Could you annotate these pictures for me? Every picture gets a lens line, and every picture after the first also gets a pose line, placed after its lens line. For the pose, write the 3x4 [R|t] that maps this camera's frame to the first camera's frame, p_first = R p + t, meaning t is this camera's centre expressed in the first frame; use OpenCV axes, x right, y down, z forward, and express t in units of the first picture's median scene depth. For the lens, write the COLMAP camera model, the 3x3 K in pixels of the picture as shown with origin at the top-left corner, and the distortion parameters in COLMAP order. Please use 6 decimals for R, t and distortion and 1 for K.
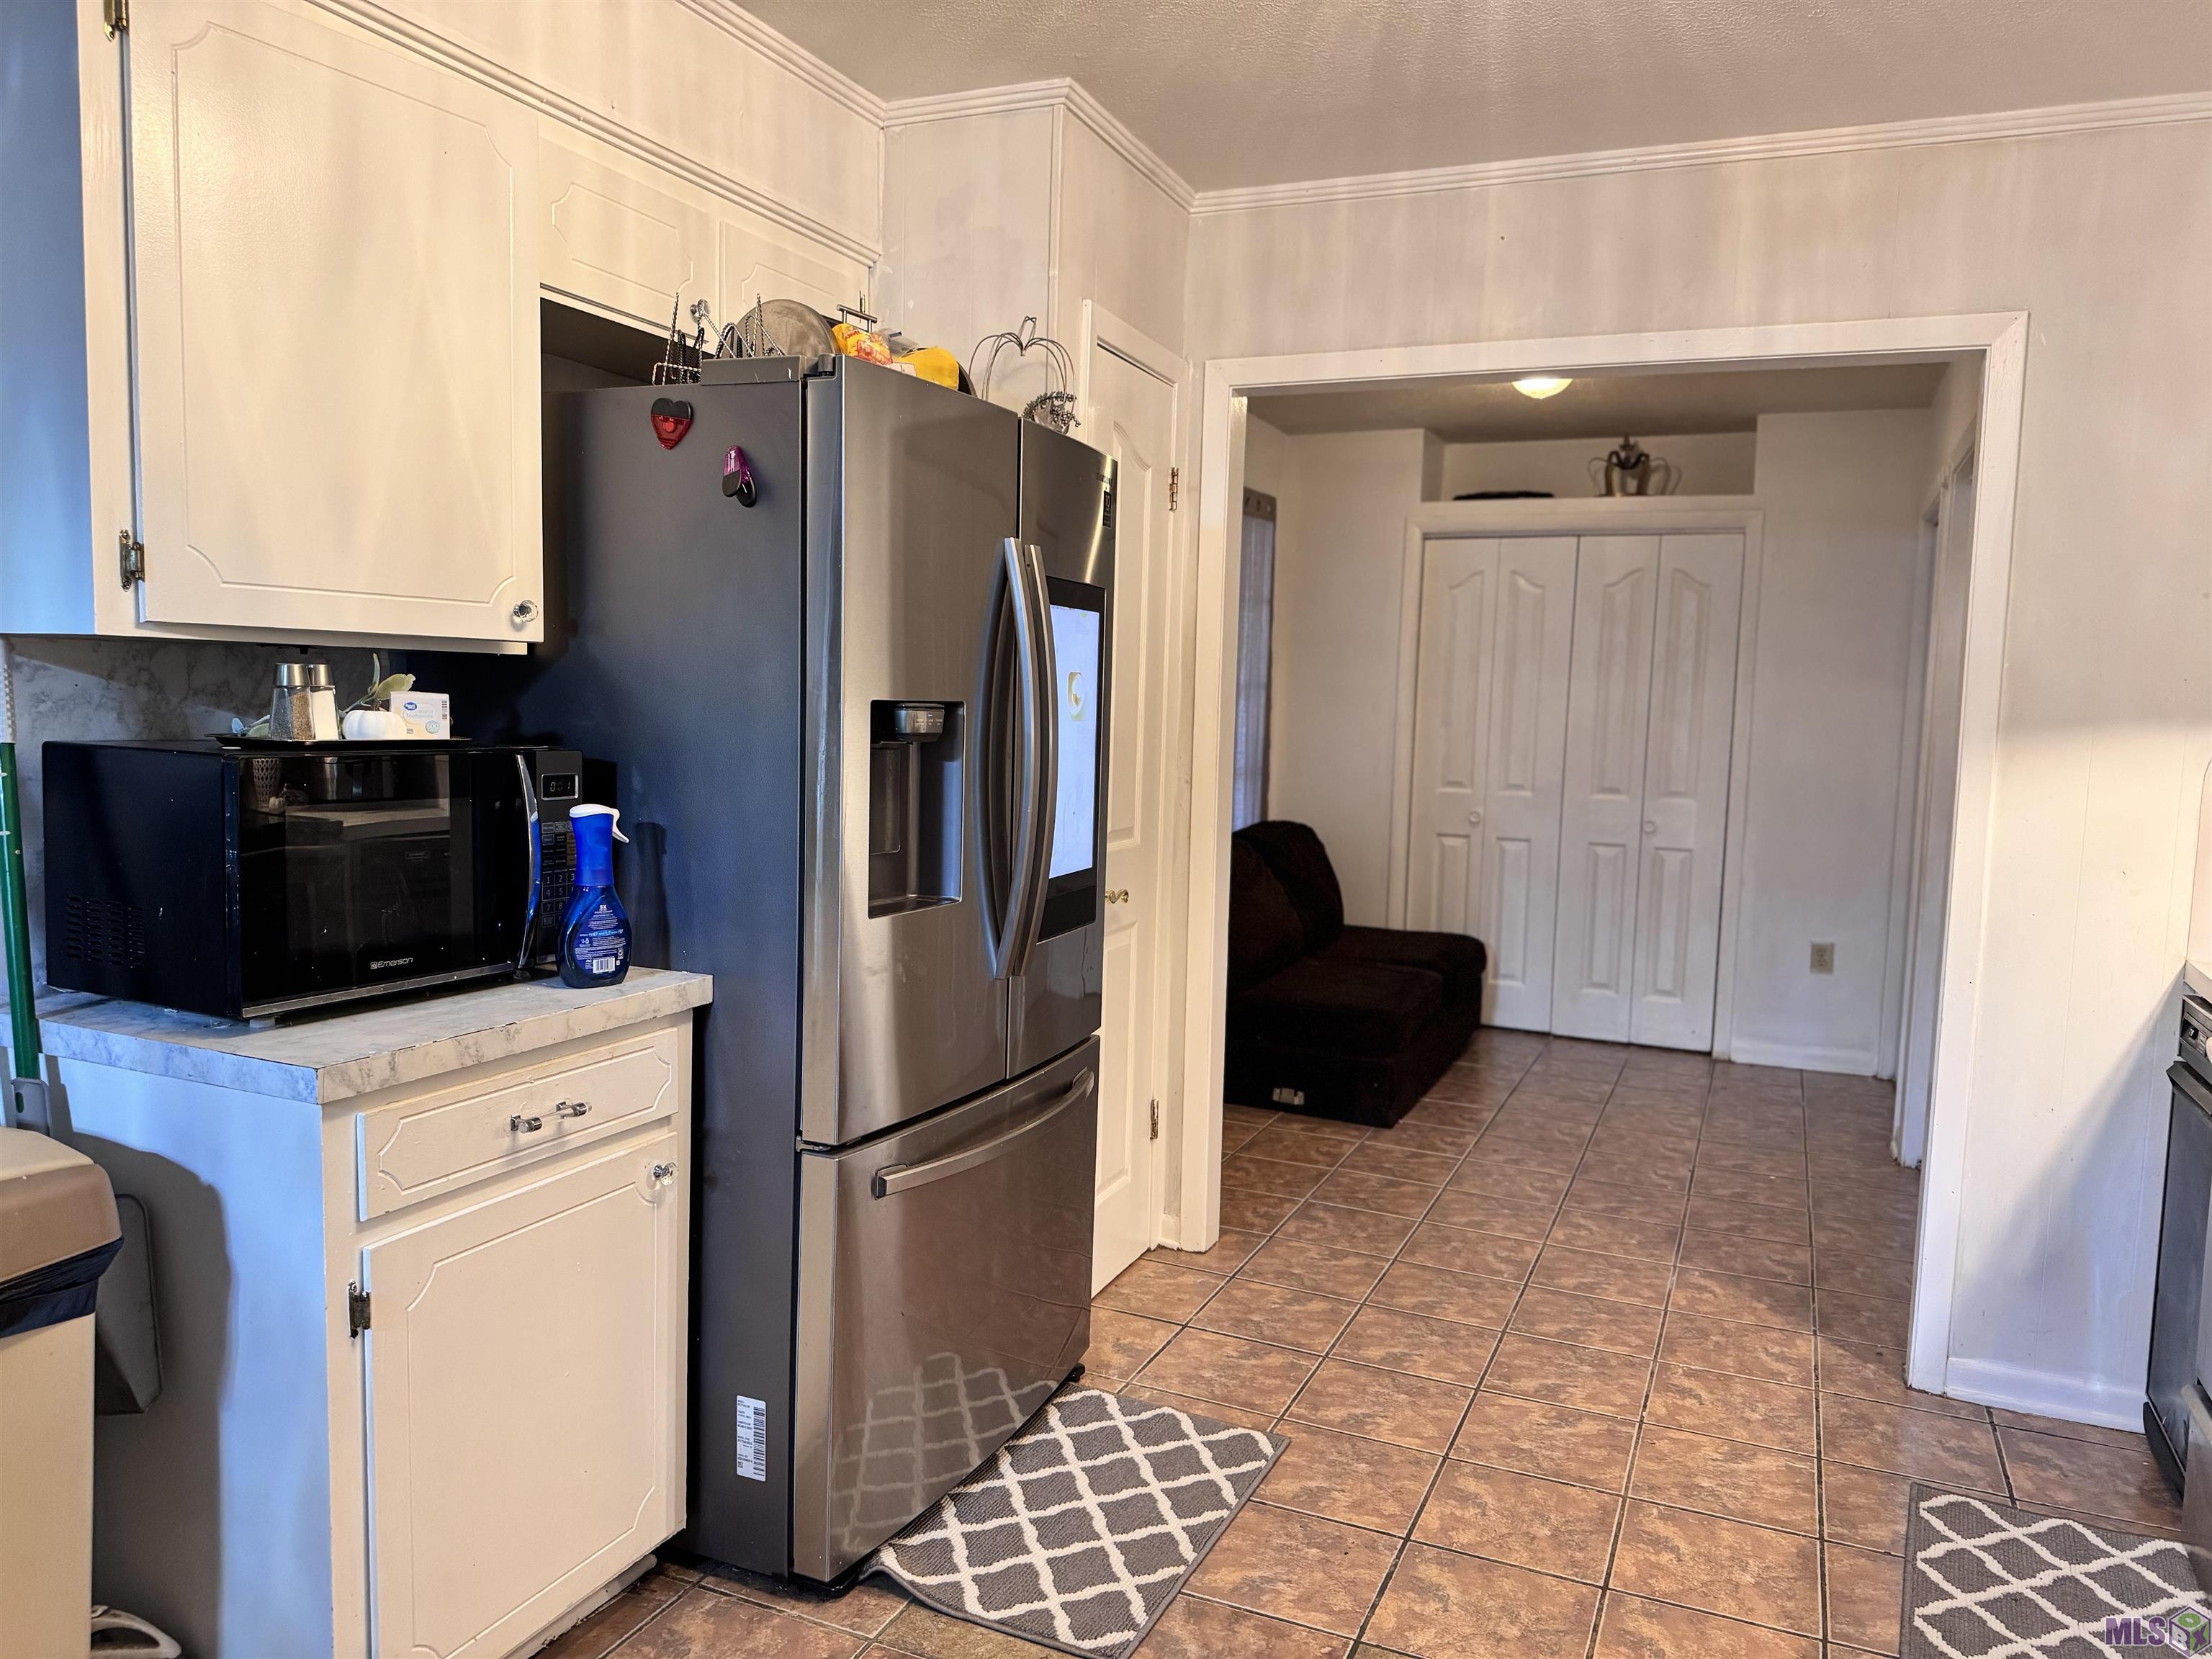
lens RADIAL K [[1574.2, 0, 1014.3], [0, 1574.2, 835.9], [0, 0, 1]] dist [0.084916, -0.193427]
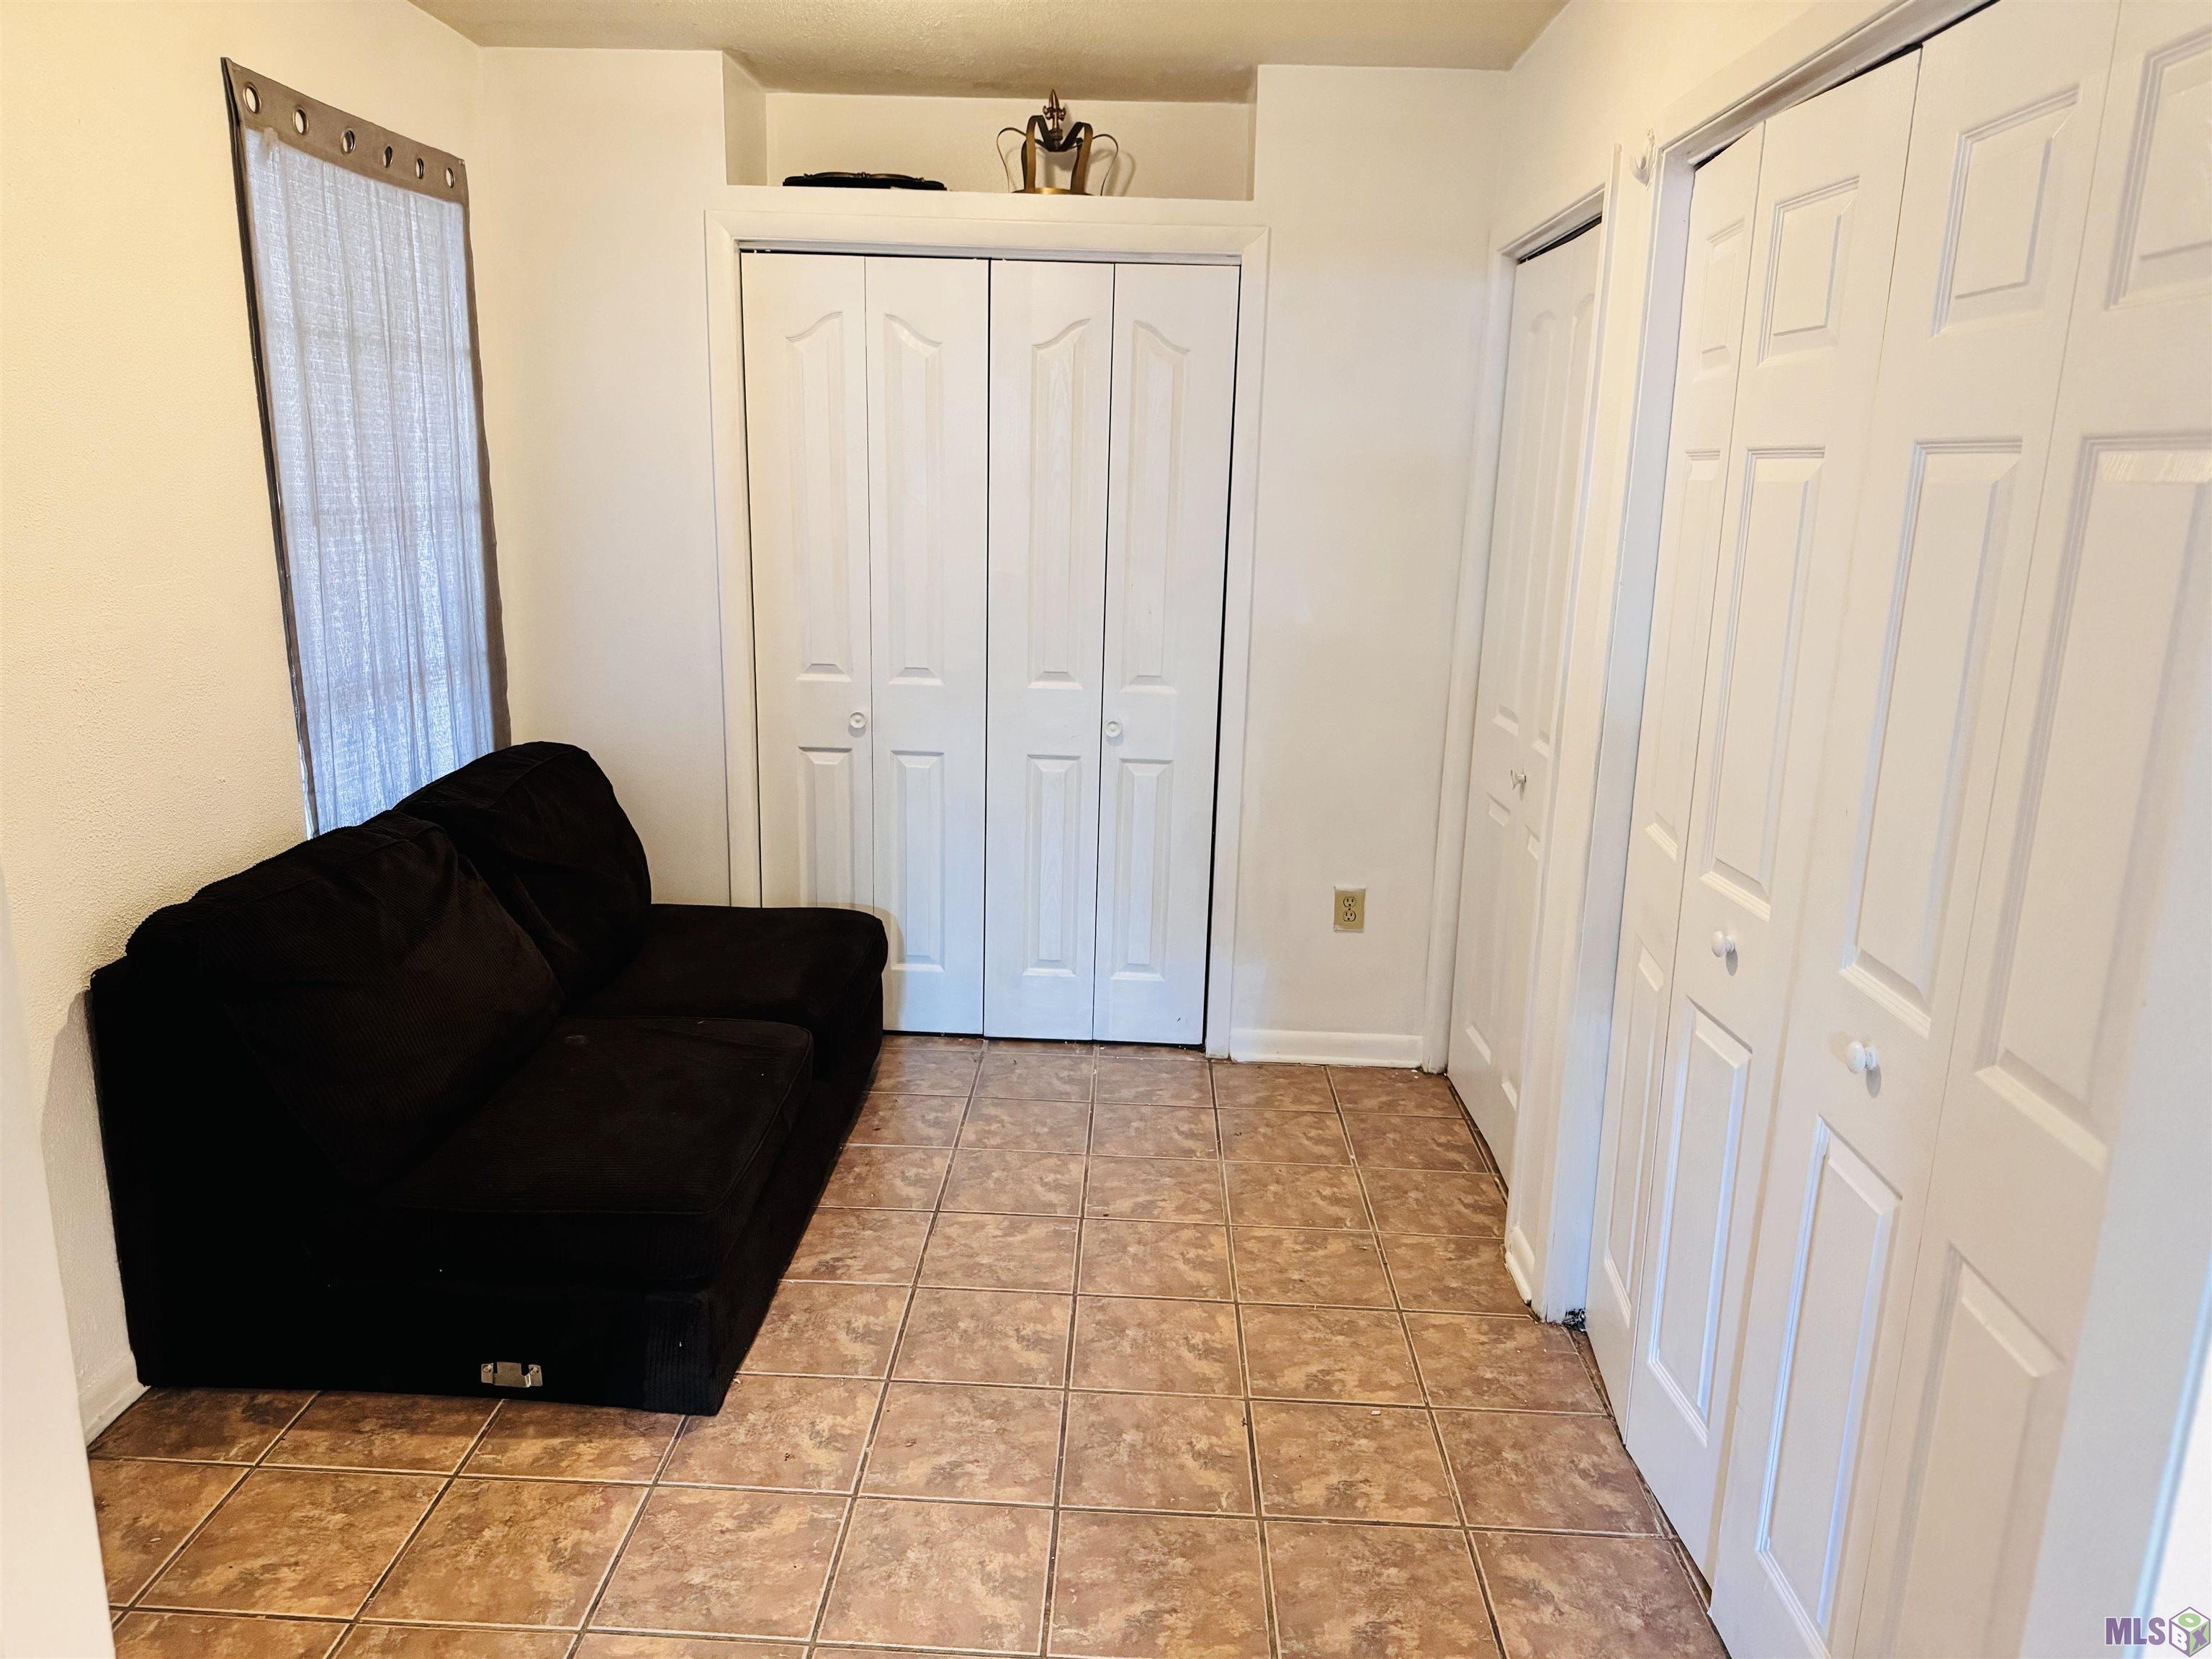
lens RADIAL K [[1525.2, 0, 1106.0], [0, 1525.2, 829.5], [0, 0, 1]] dist [0.069614, -0.170188]
pose [[0.910859, -0.095670, 0.401476, 0.138992], [0.036365, 0.987583, 0.152831, -0.061131], [-0.411112, -0.124608, 0.903028, 0.422402]]
